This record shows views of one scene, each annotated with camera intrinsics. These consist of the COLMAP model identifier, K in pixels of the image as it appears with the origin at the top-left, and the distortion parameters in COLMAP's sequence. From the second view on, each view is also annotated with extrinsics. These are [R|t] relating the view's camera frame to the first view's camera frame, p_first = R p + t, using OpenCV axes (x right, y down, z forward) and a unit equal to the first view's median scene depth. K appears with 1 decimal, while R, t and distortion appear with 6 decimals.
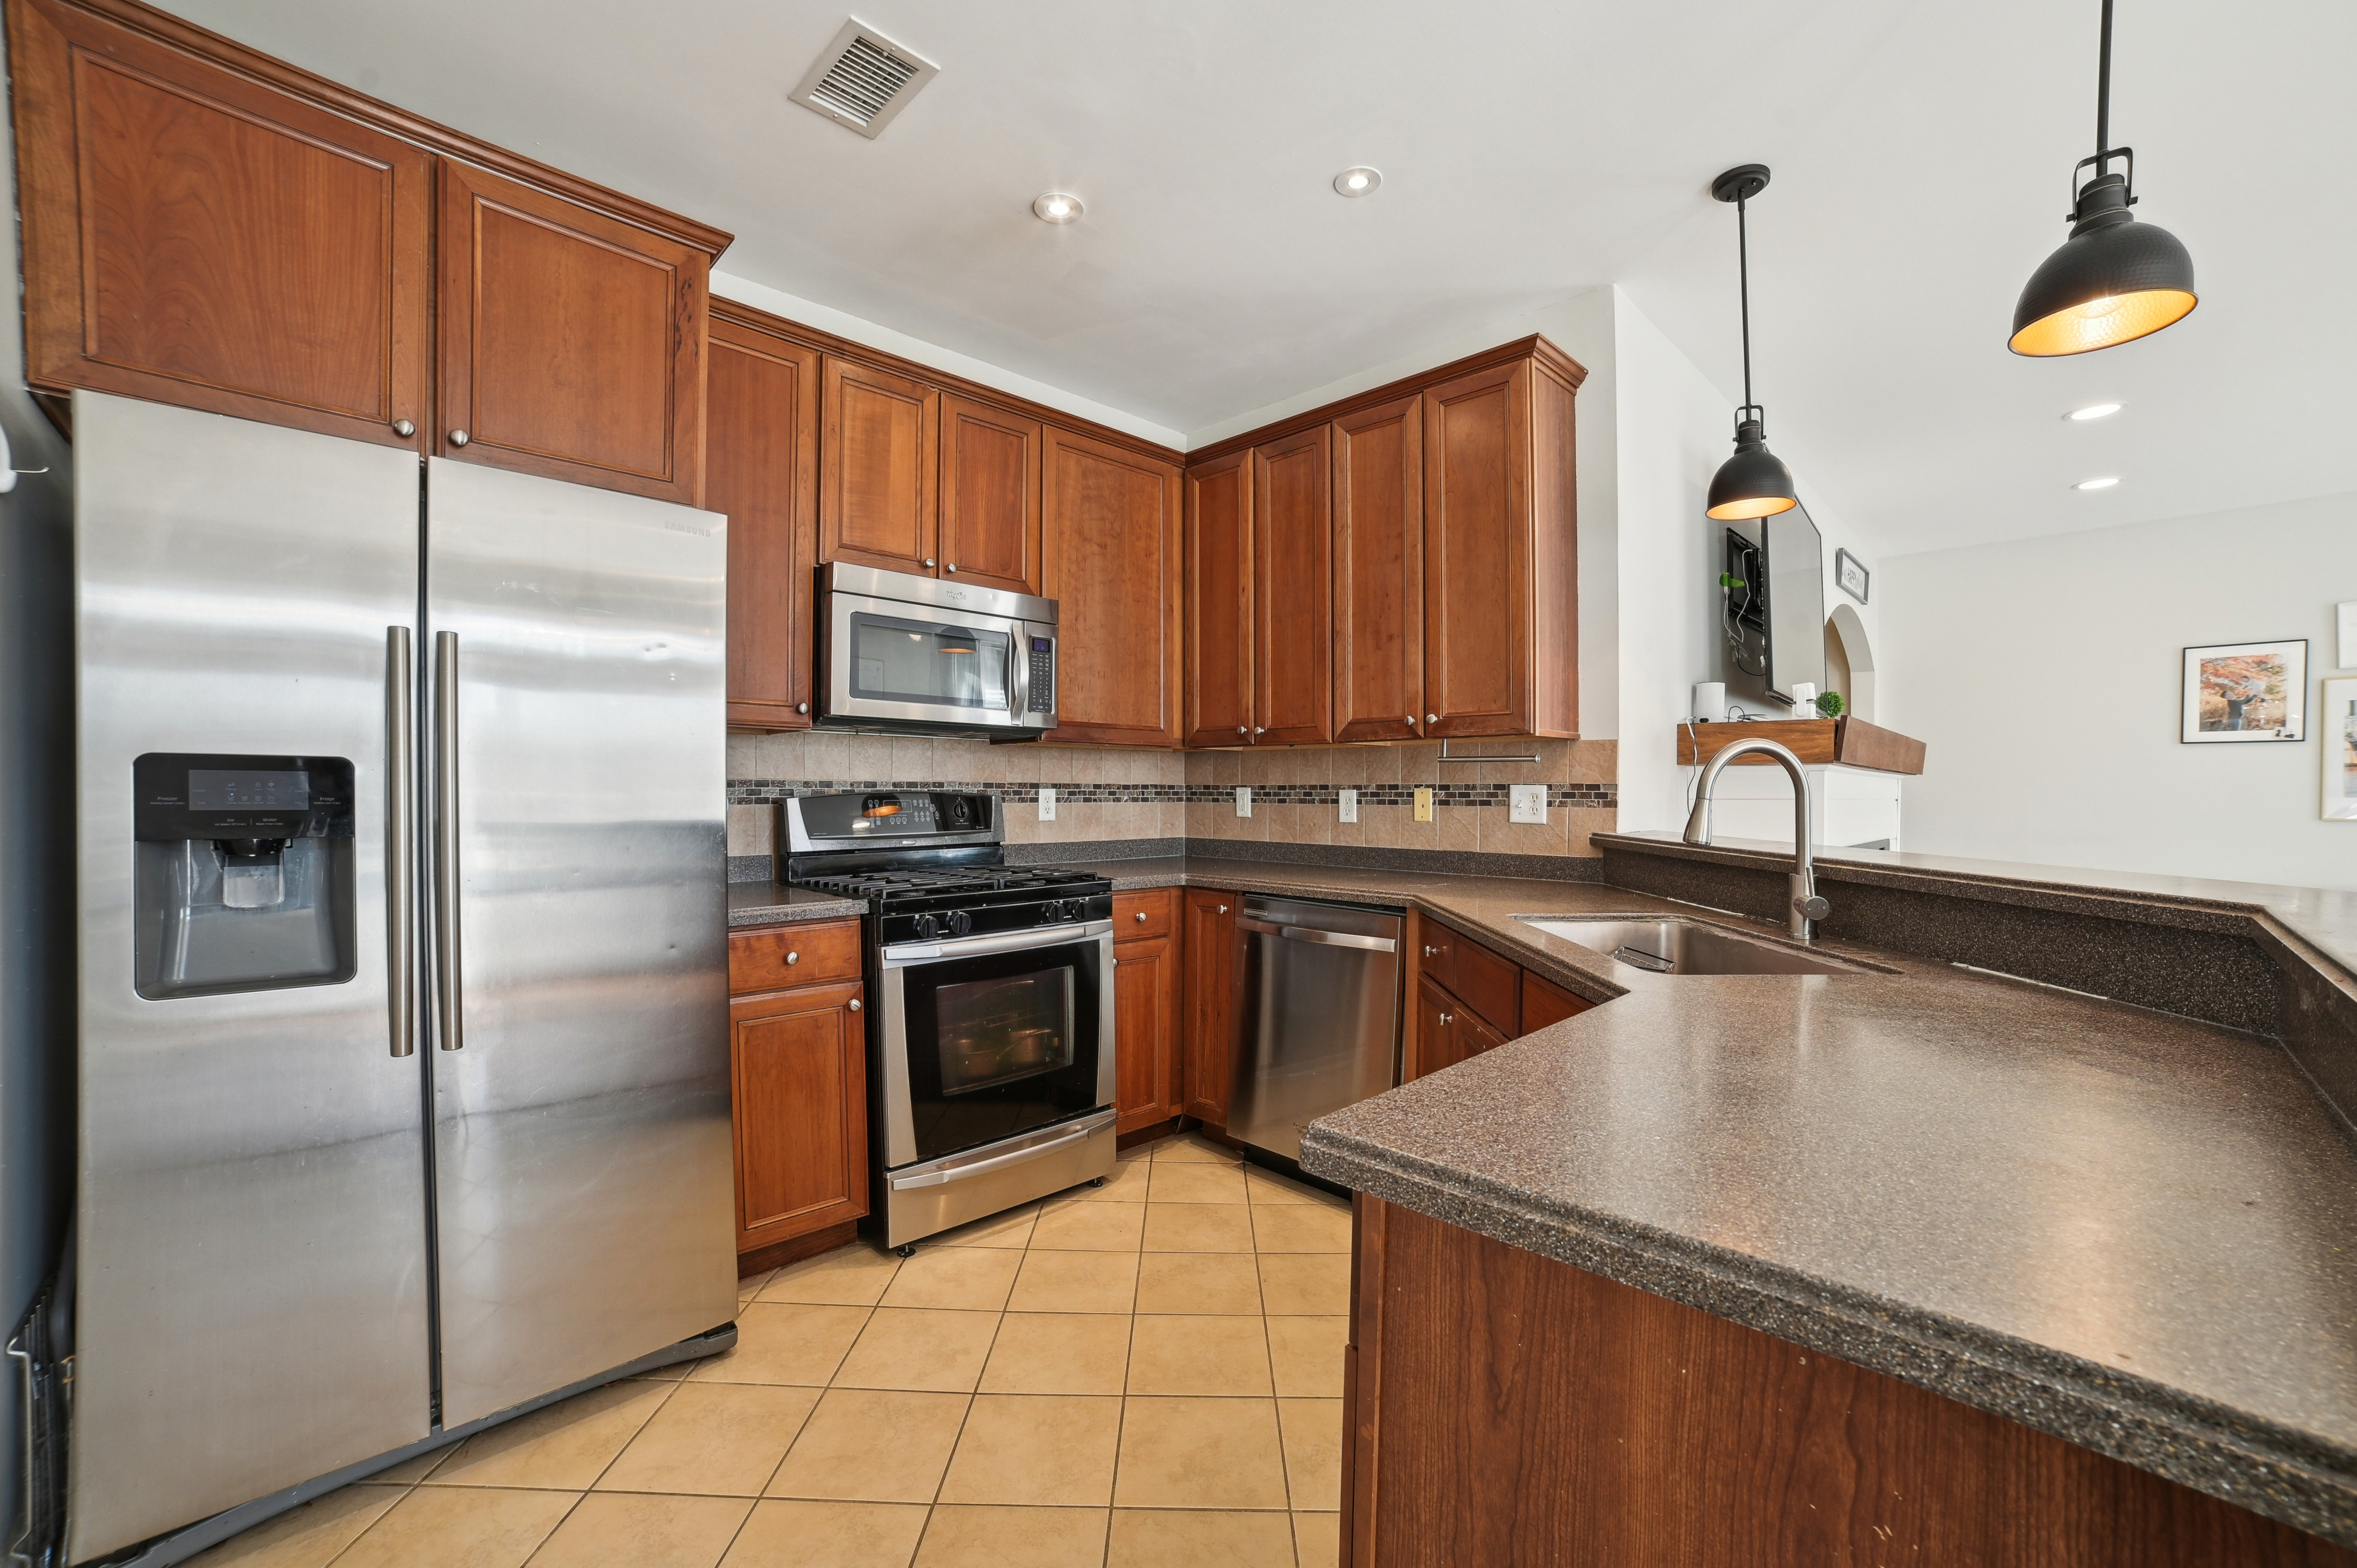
lens RADIAL K [[961.3, 0, 1172.3], [0, 961.3, 794.8], [0, 0, 1]] dist [-0.079725, 0.028778]
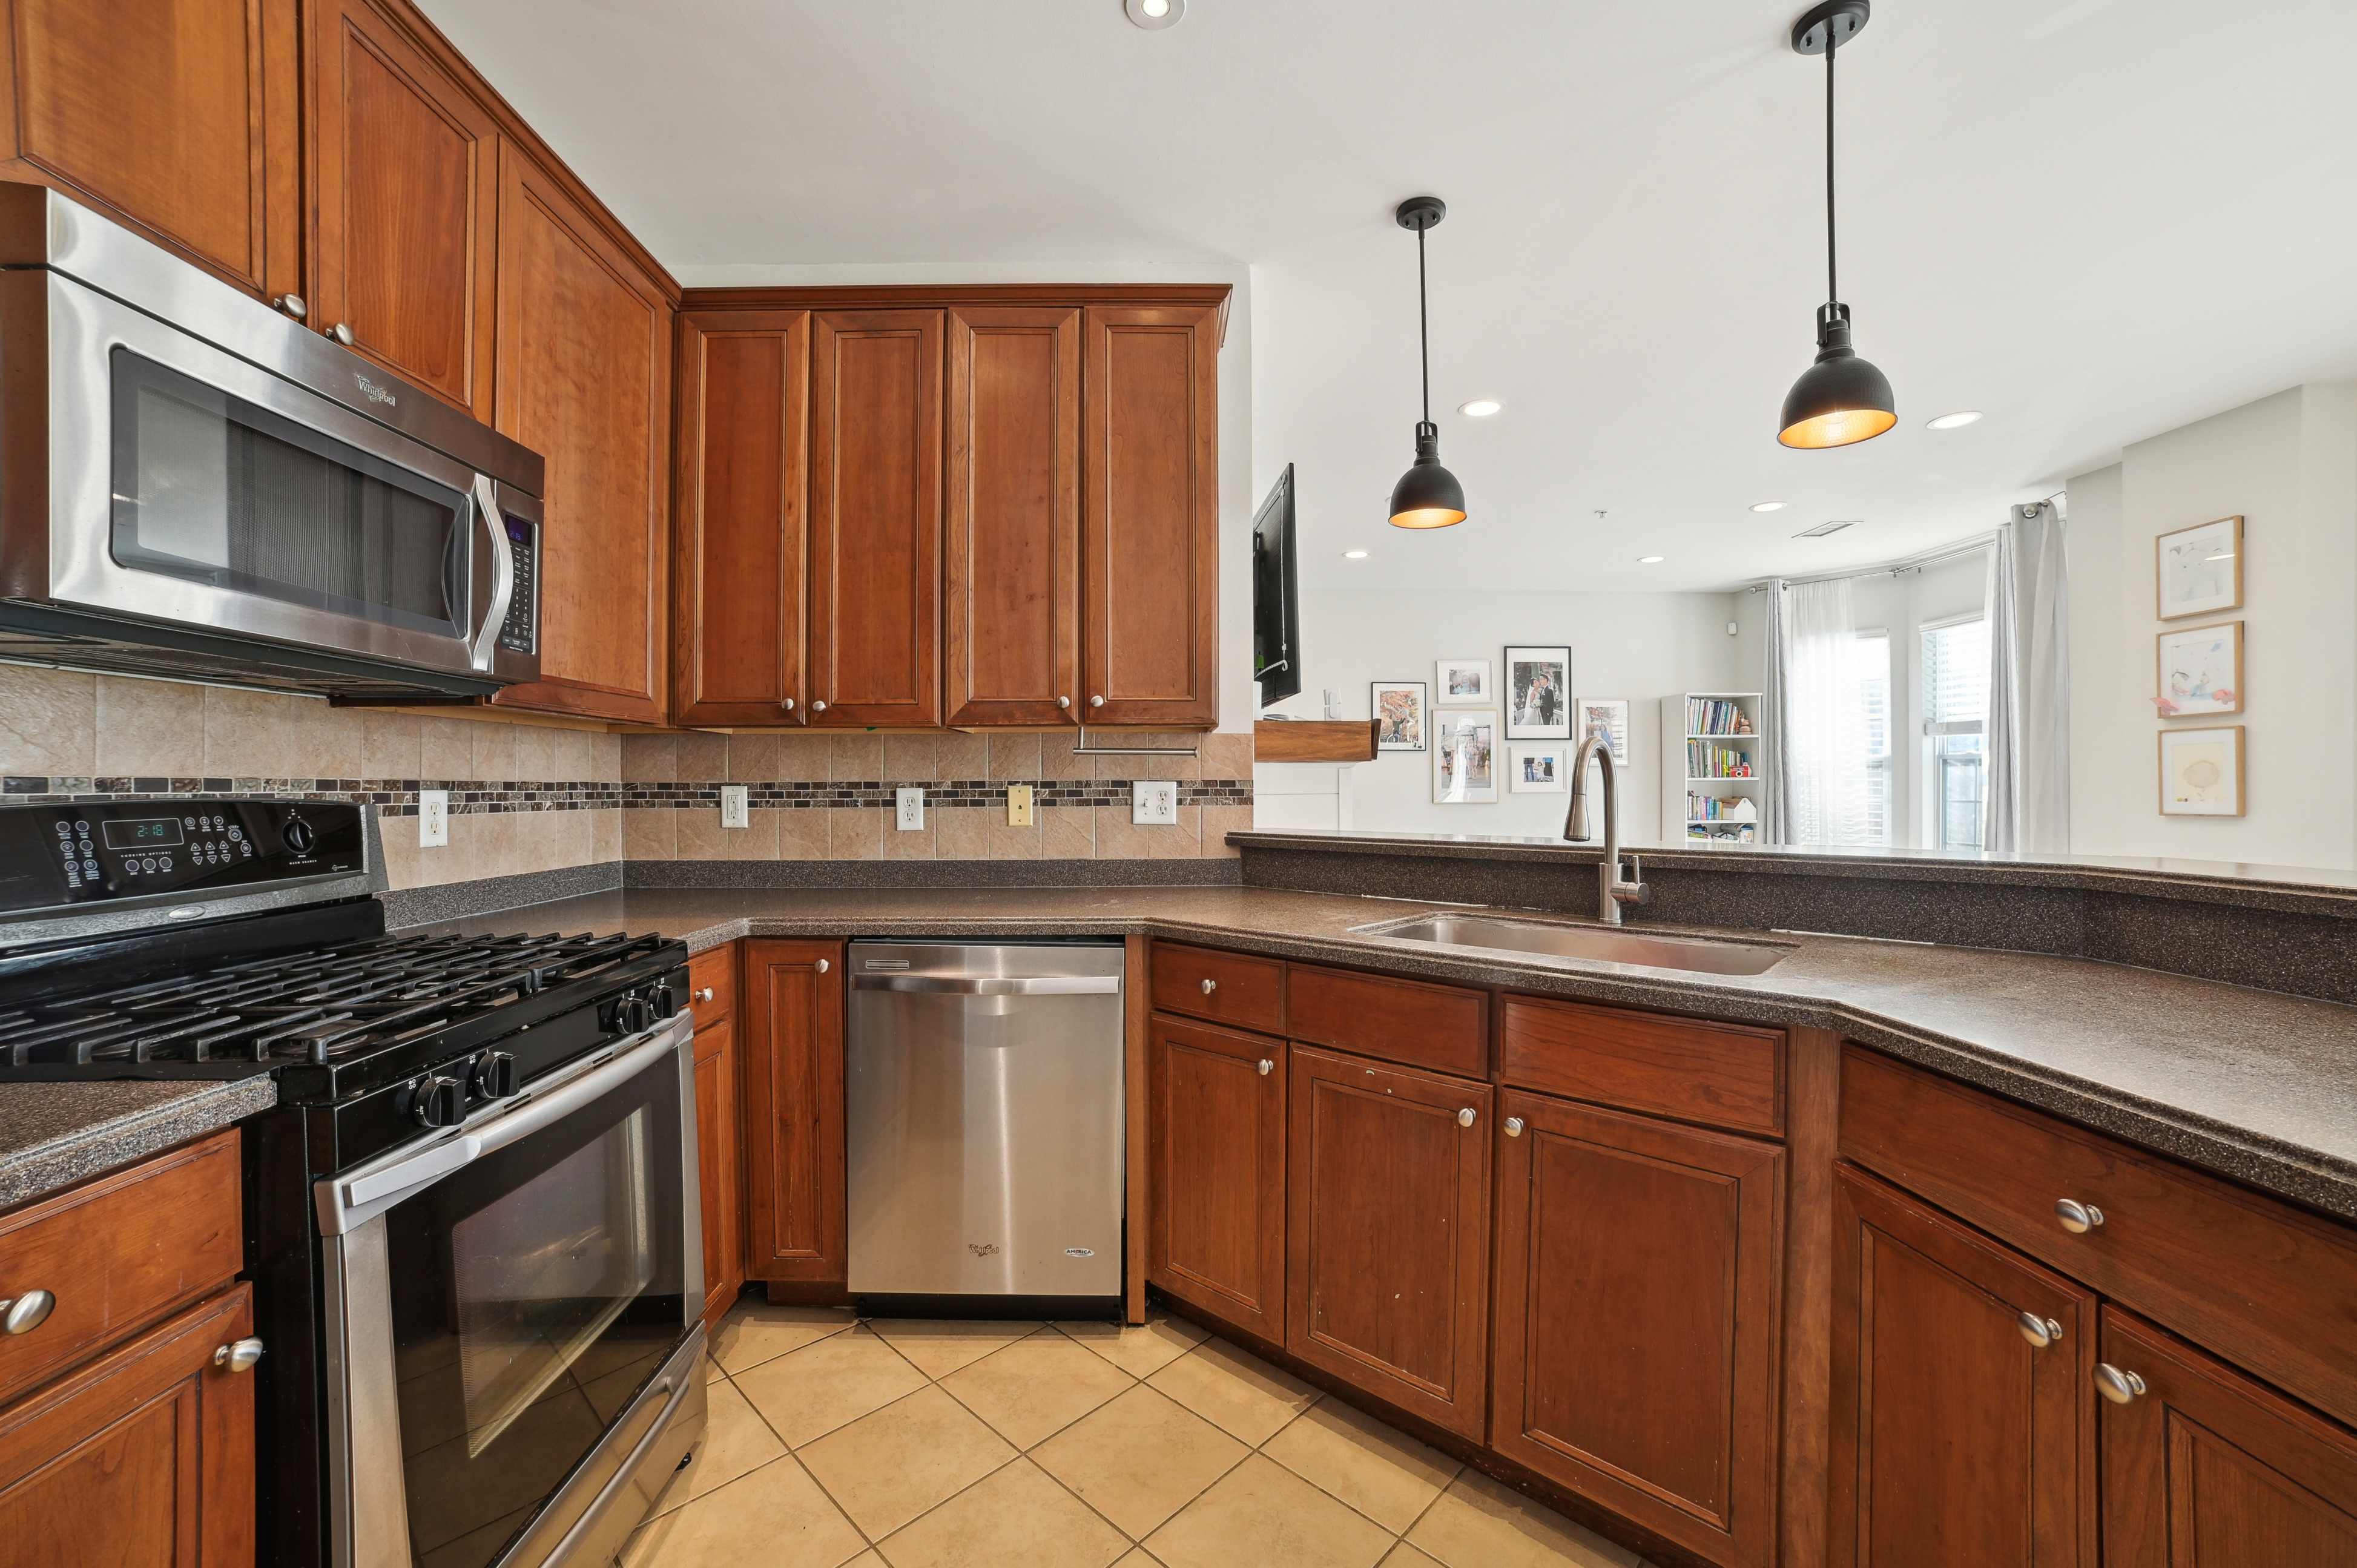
lens RADIAL K [[953.2, 0, 1178.5], [0, 953.2, 784.0], [0, 0, 1]] dist [-0.082185, 0.030314]
pose [[0.680435, -0.004251, 0.732796, -0.256976], [0.009794, 0.999947, -0.003294, -0.004400], [-0.732743, 0.009418, 0.680441, 0.352461]]
